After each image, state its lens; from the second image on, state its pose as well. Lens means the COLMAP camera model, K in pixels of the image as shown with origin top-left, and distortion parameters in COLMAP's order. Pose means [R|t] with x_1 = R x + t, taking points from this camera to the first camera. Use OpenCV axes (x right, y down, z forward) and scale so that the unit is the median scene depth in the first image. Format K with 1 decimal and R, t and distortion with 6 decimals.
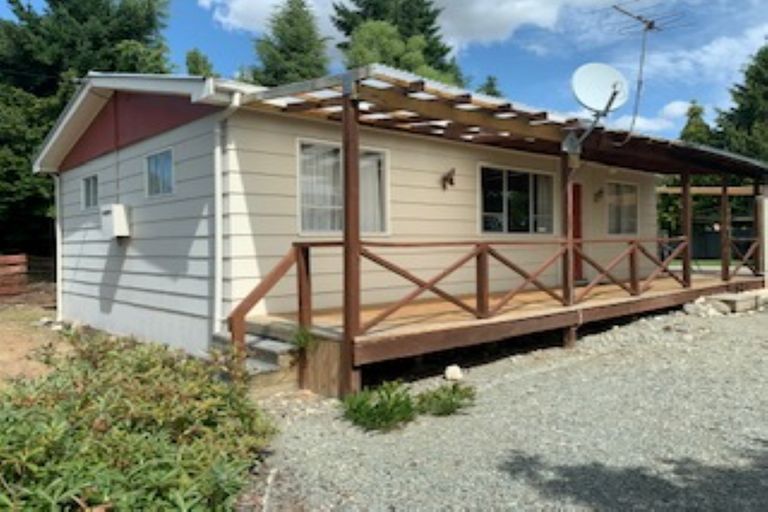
lens RADIAL K [[586.1, 0, 384.0], [0, 586.1, 256.0], [0, 0, 1]] dist [0.000244, -0.005474]
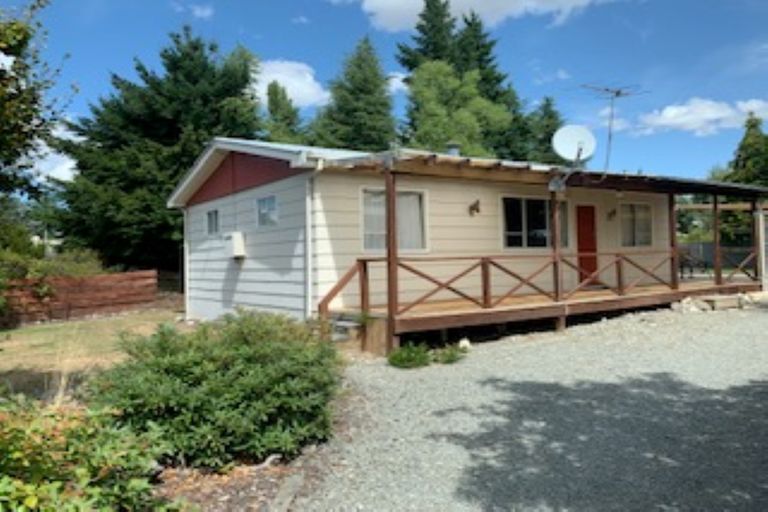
lens RADIAL K [[586.1, 0, 384.0], [0, 586.1, 256.0], [0, 0, 1]] dist [0.000244, -0.005474]
pose [[0.992263, -0.013936, -0.123368, 0.053588], [0.011106, 0.999660, -0.023595, 0.004156], [0.123655, 0.022042, 0.992080, -0.269937]]
